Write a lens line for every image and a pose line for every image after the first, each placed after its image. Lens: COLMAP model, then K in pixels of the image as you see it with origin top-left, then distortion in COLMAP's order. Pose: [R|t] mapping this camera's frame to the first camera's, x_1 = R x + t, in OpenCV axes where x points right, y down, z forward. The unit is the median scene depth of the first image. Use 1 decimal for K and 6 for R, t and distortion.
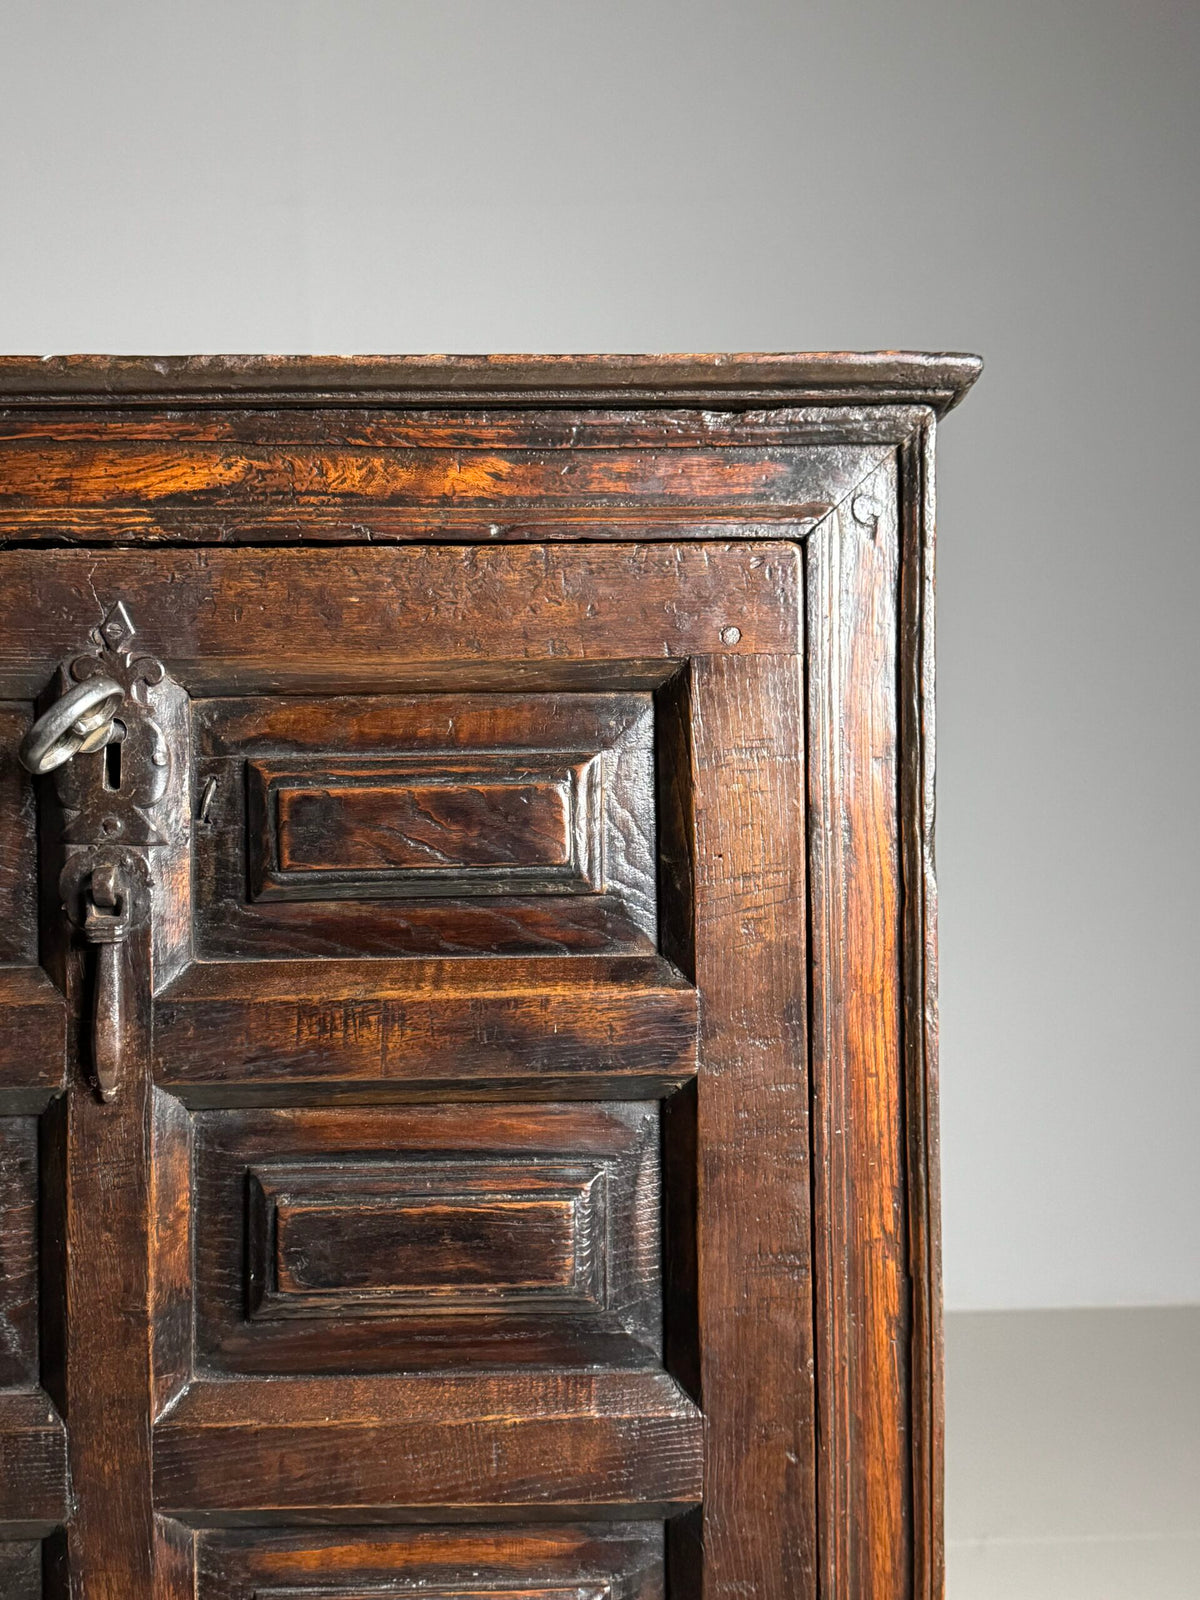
lens RADIAL K [[1756.2, 0, 608.1], [0, 1756.2, 793.9], [0, 0, 1]] dist [0.188507, -0.461675]
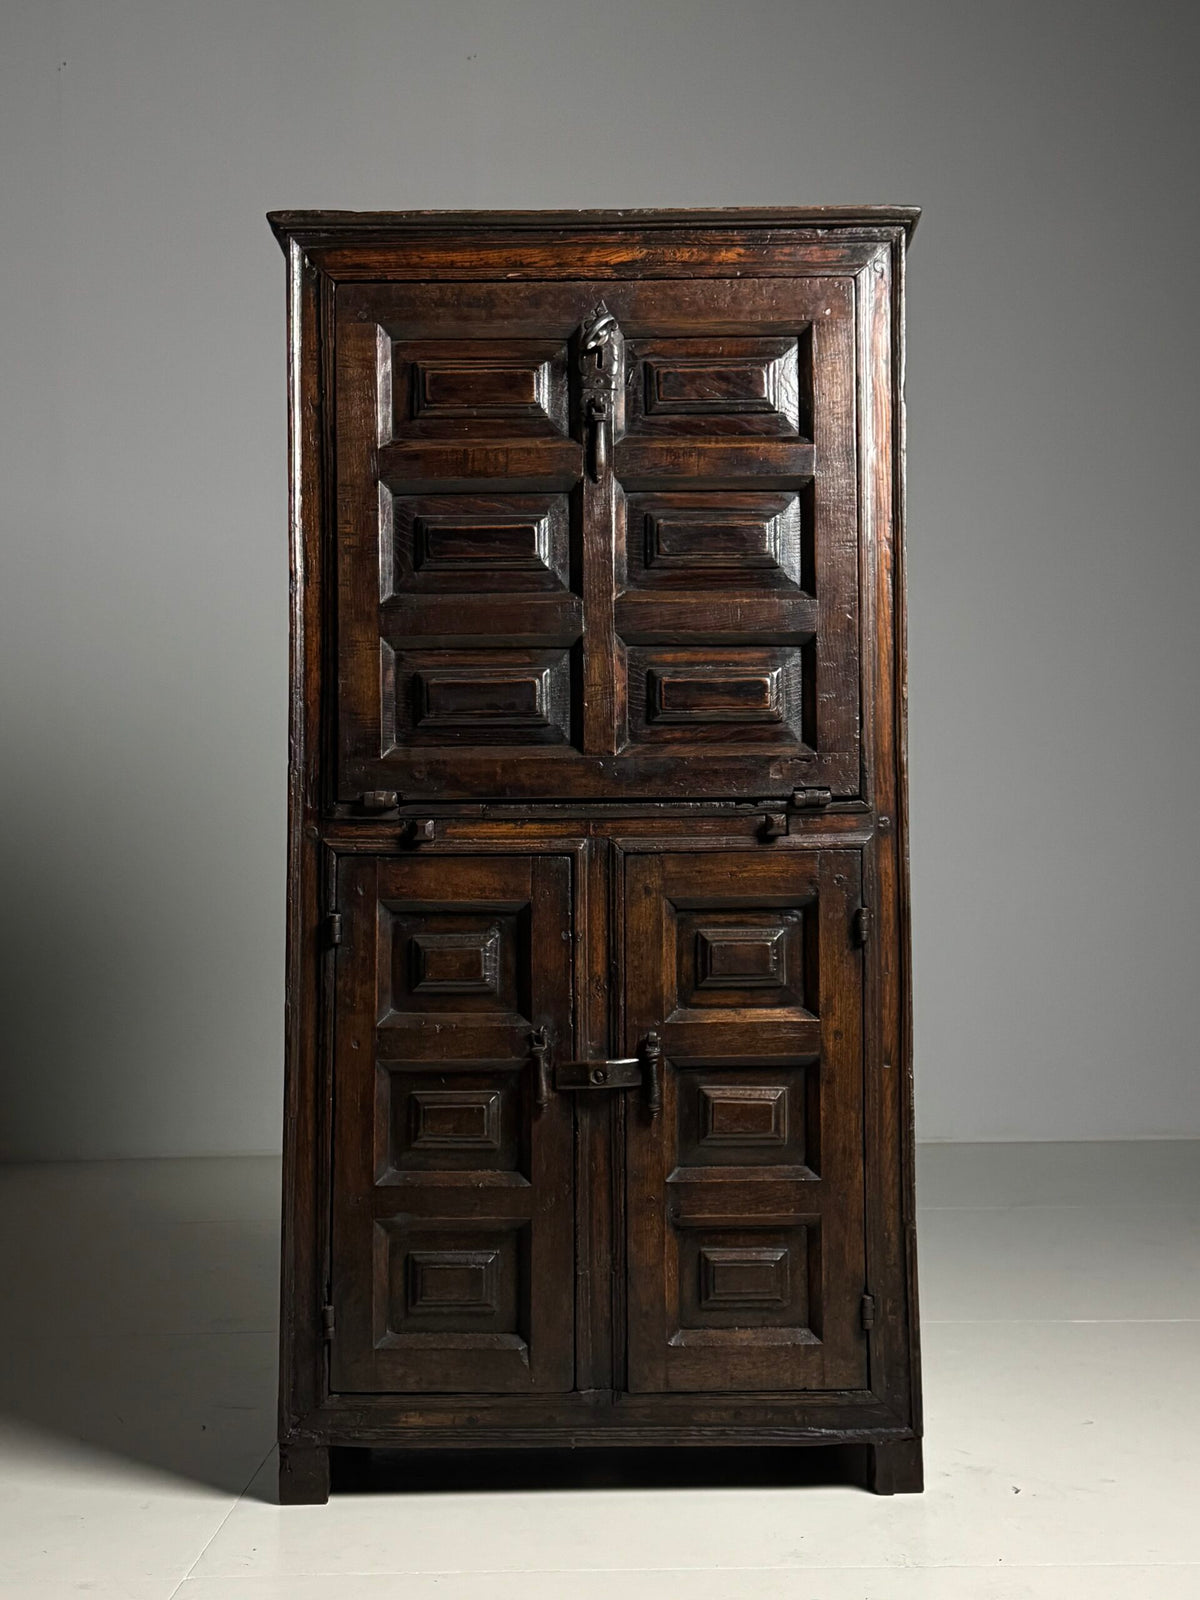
lens RADIAL K [[2002.4, 0, 605.4], [0, 2002.4, 811.6], [0, 0, 1]] dist [0.204769, -0.503865]
pose [[0.999426, 0.000656, -0.033870, -0.161670], [-0.003087, 0.997417, -0.071758, 0.882983], [0.033735, 0.071821, 0.996847, -2.006600]]
